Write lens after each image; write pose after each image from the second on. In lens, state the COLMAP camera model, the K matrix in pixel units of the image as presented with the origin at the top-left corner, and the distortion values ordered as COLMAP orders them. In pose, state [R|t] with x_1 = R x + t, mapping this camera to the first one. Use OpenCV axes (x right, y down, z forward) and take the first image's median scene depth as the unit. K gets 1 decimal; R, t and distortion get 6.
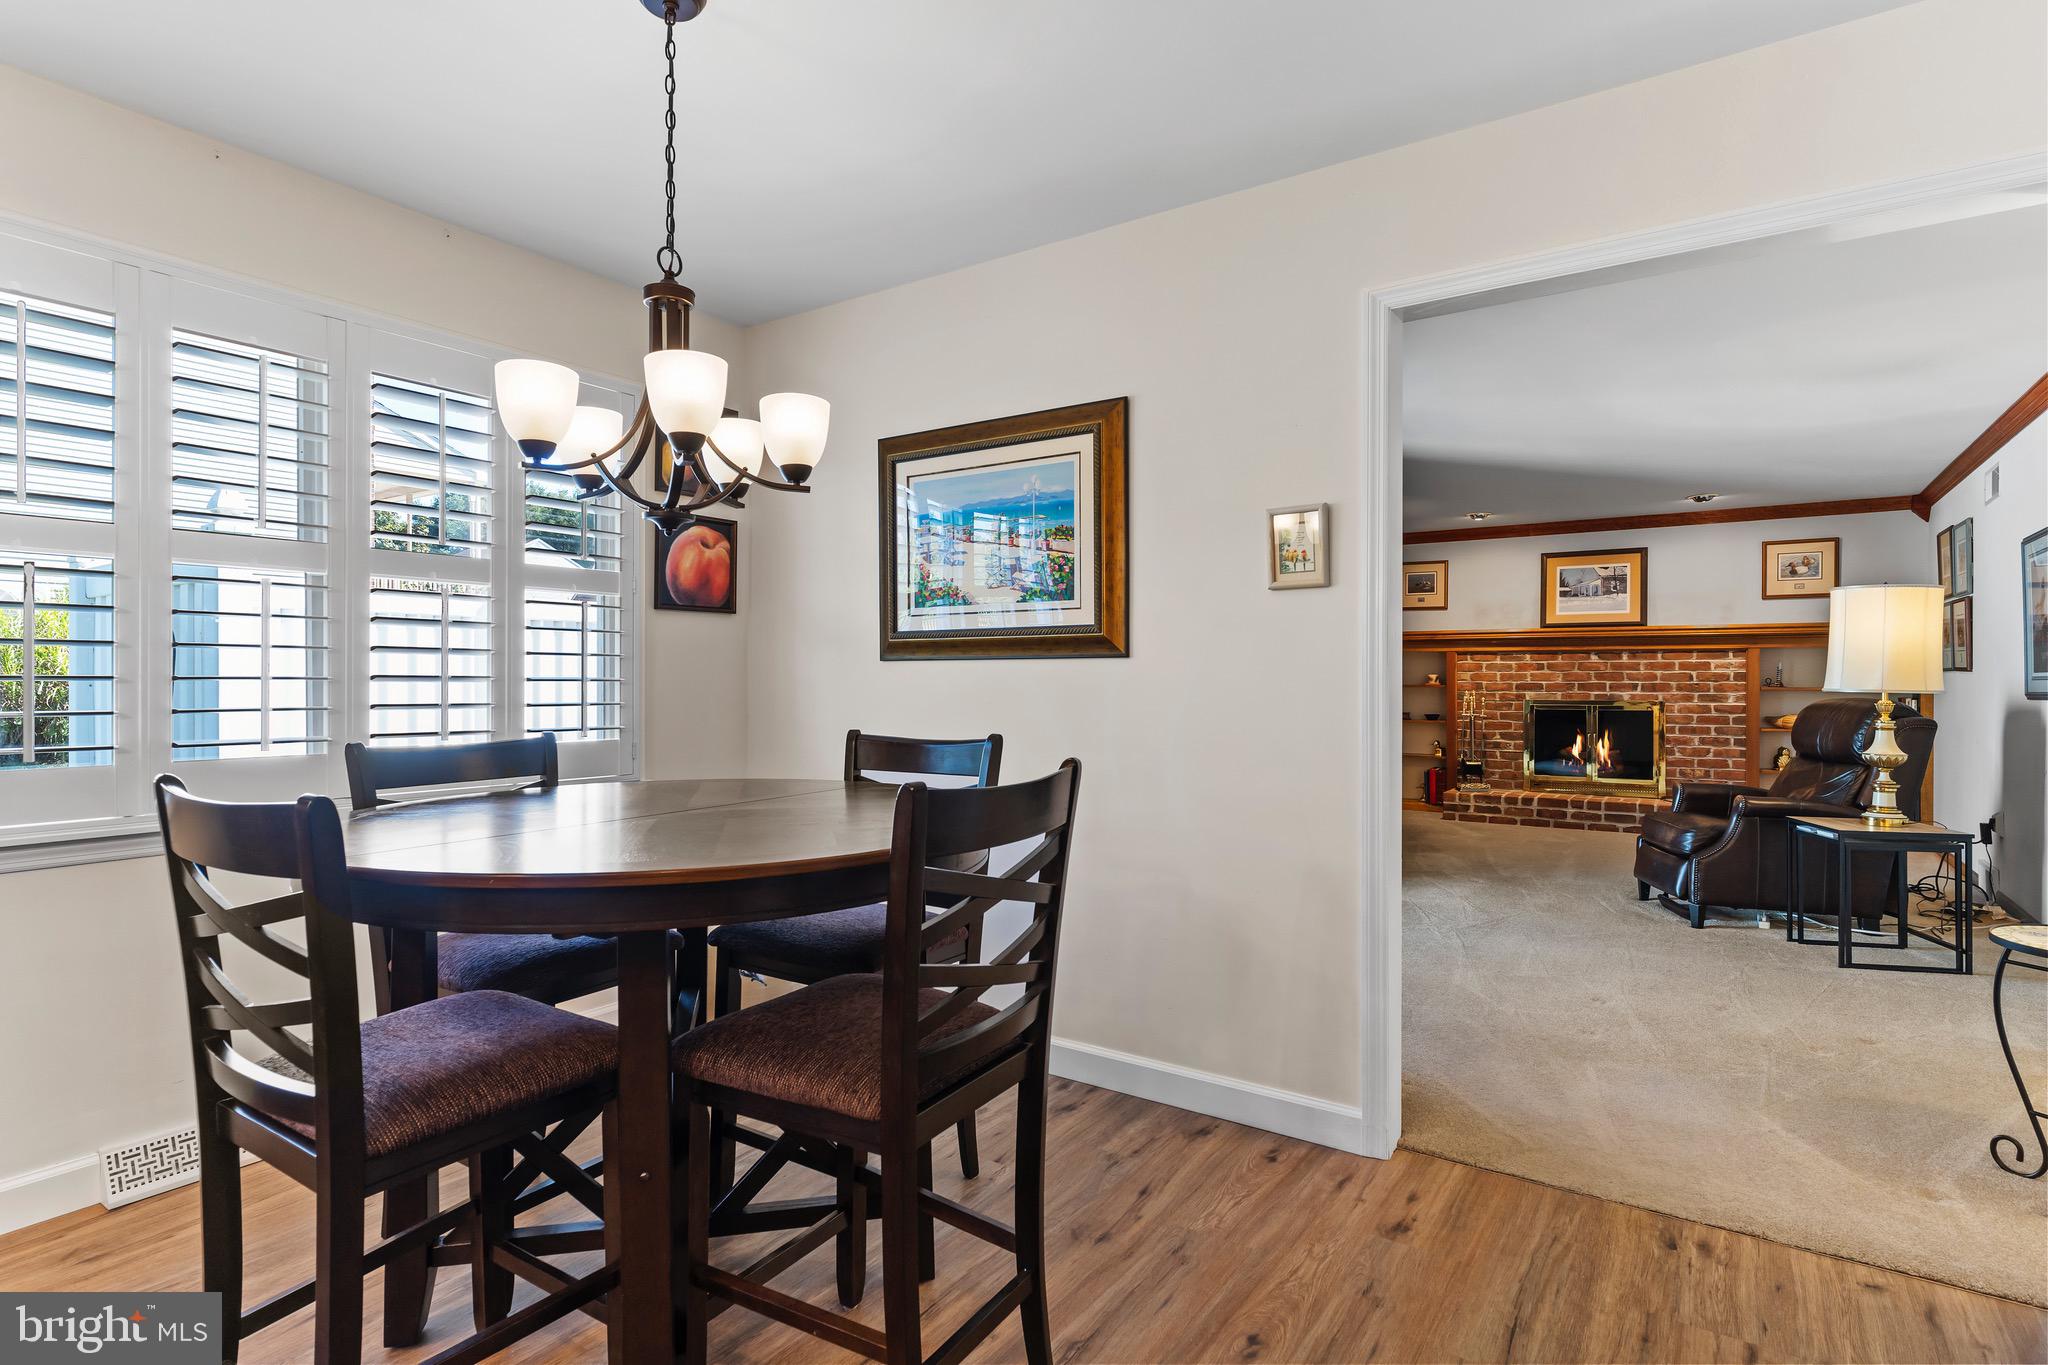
lens RADIAL K [[1046.1, 0, 1018.3], [0, 1046.1, 678.2], [0, 0, 1]] dist [-0.006857, 0.001561]
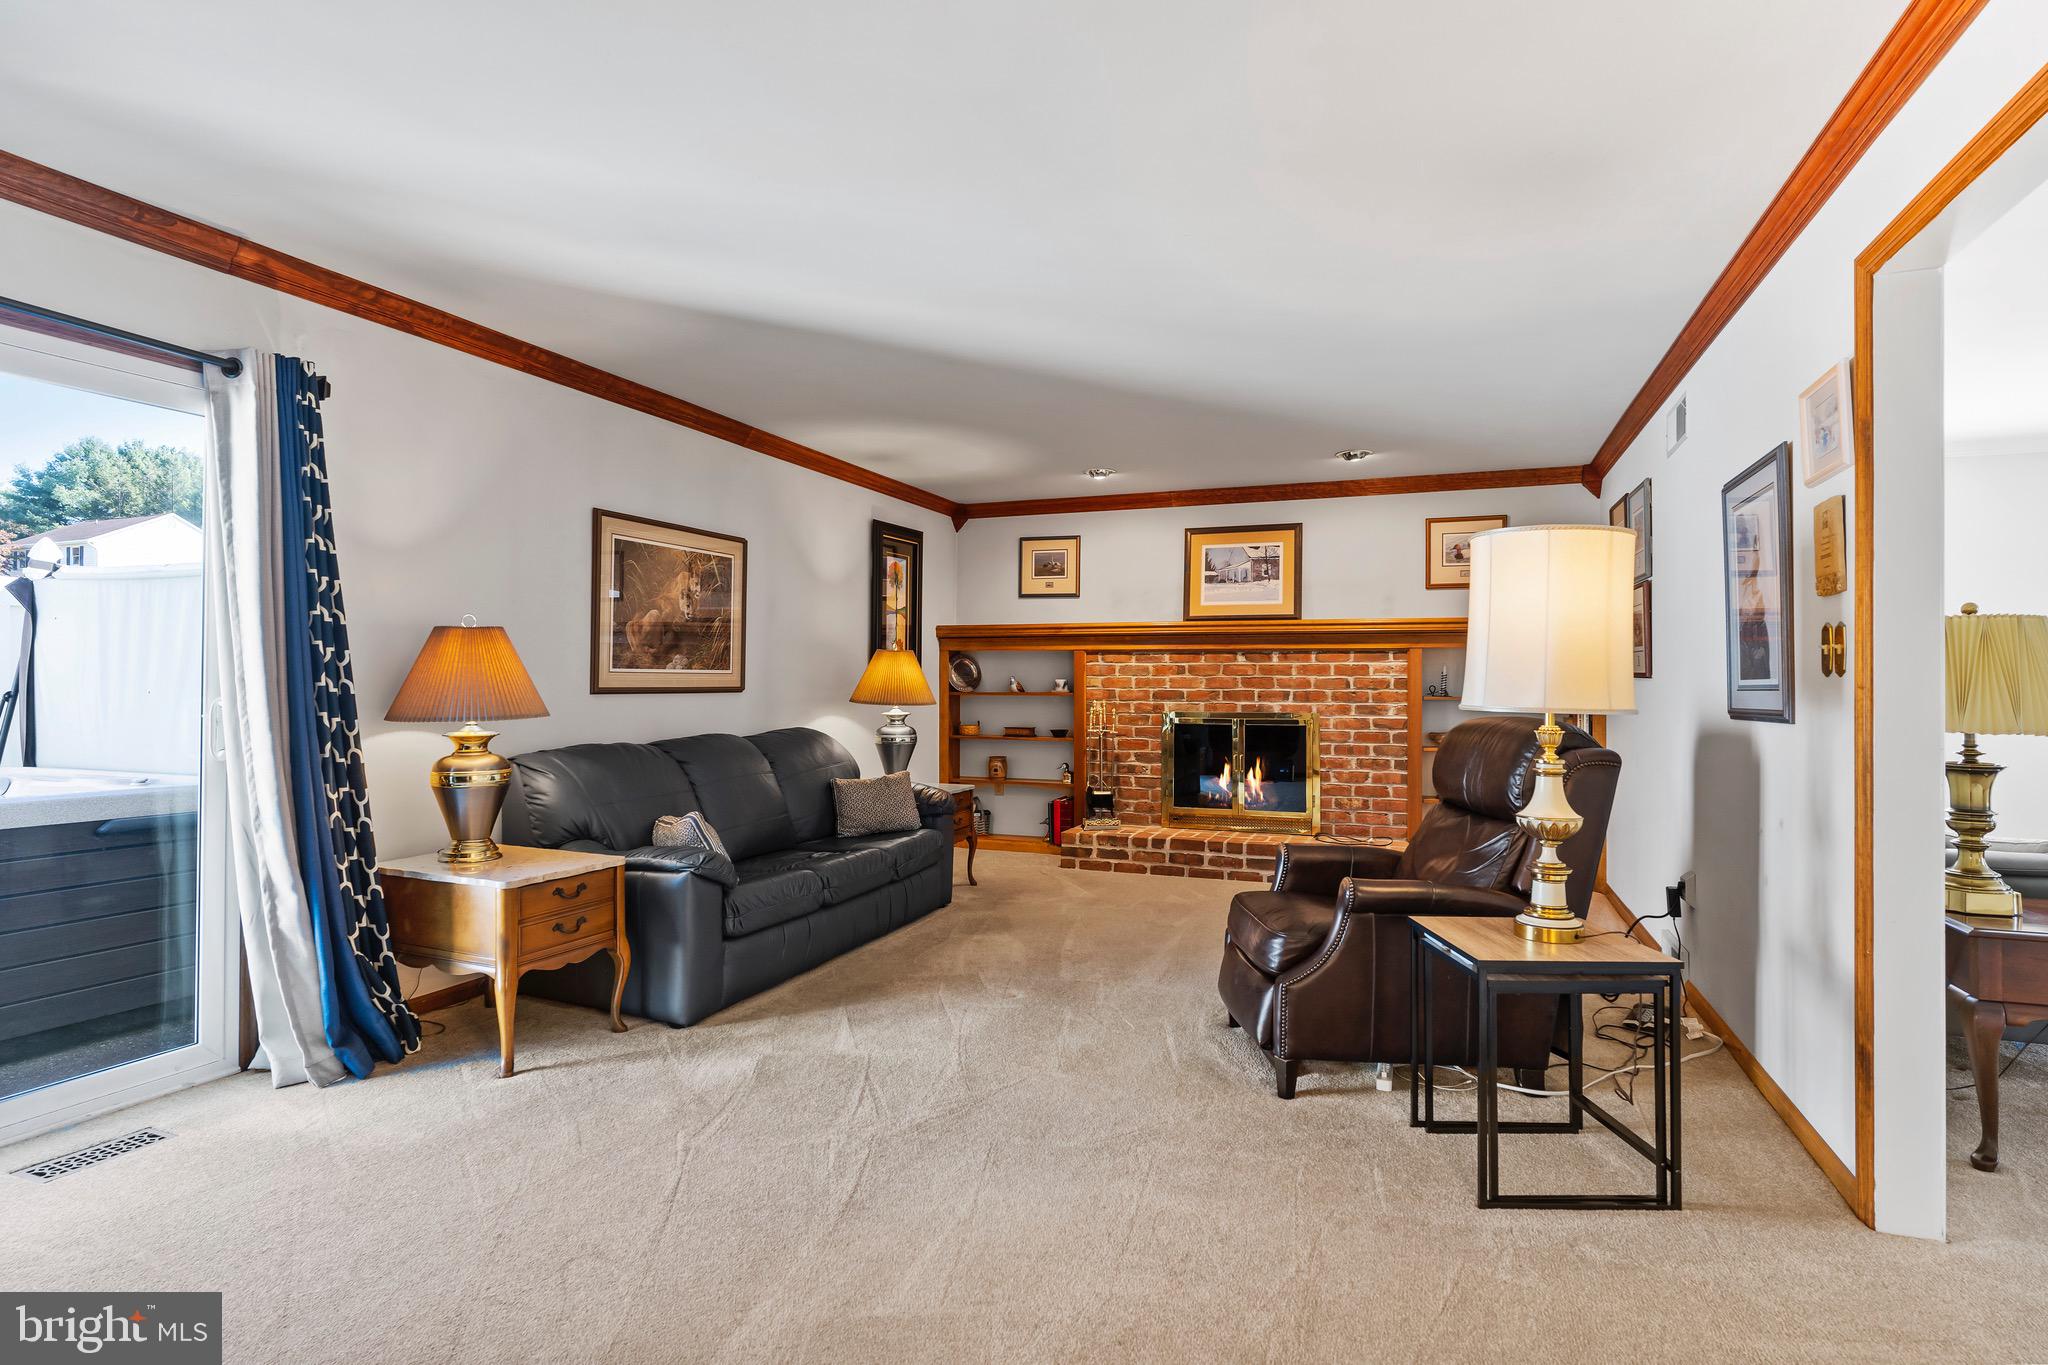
lens RADIAL K [[1058.8, 0, 1025.8], [0, 1058.8, 666.0], [0, 0, 1]] dist [-0.014147, 0.000104]
pose [[0.974740, 0.007141, 0.223226, 0.223967], [-0.003739, 0.999870, -0.015661, -0.001119], [-0.223309, 0.014431, 0.974641, 0.264671]]
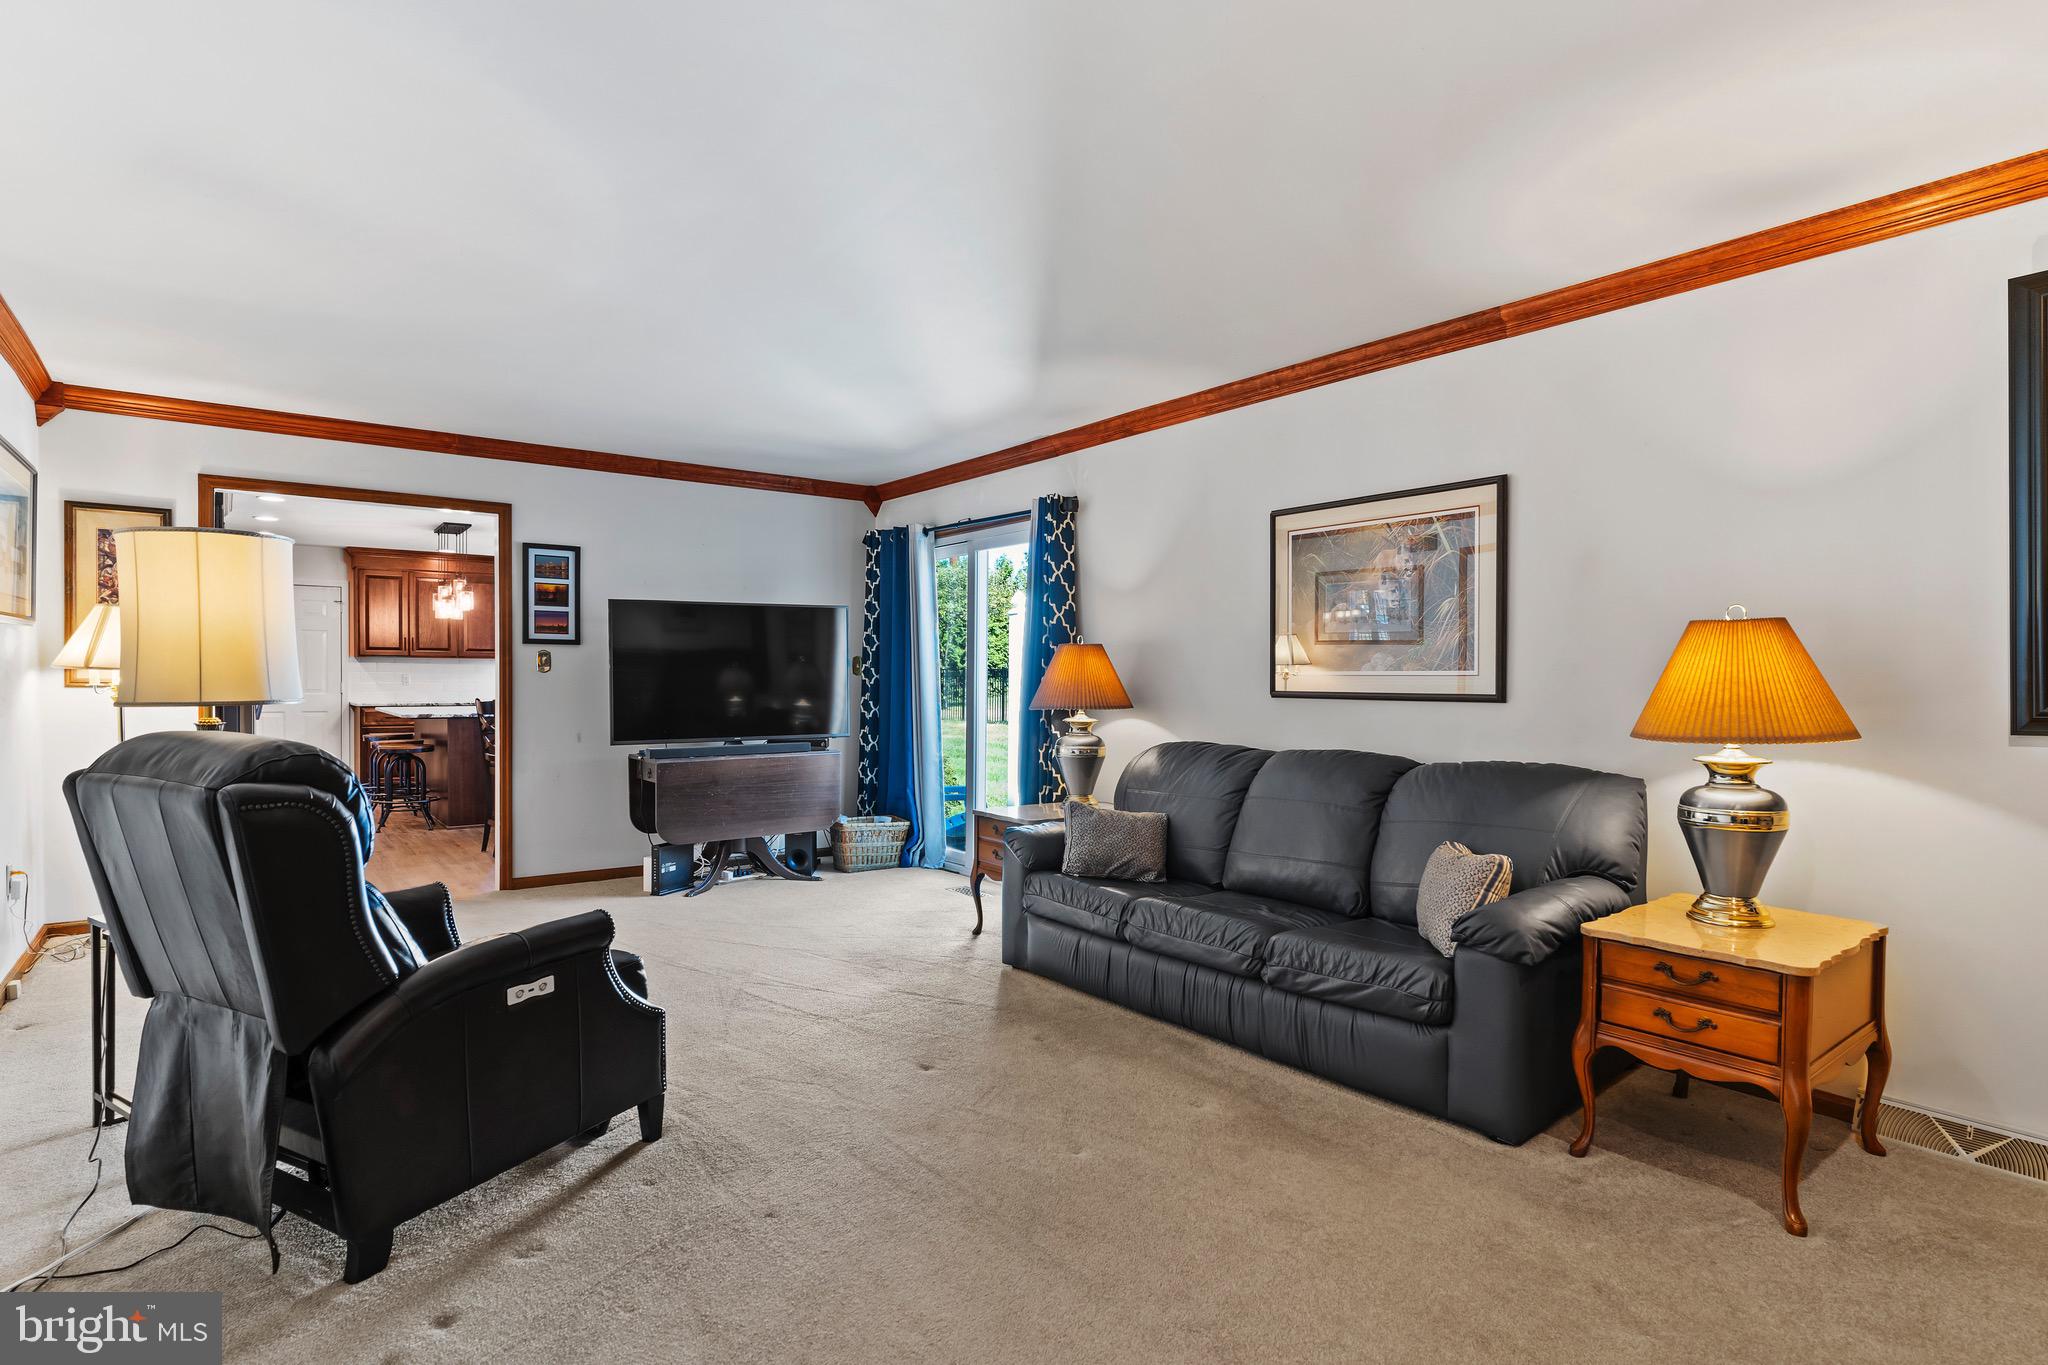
lens RADIAL K [[1046.1, 0, 1018.3], [0, 1046.1, 678.2], [0, 0, 1]] dist [-0.006857, 0.001561]
pose [[-0.319911, -0.007281, -0.947420, 0.496900], [-0.011668, 0.999925, -0.003745, -0.000898], [0.947376, 0.009857, -0.319972, 0.642810]]
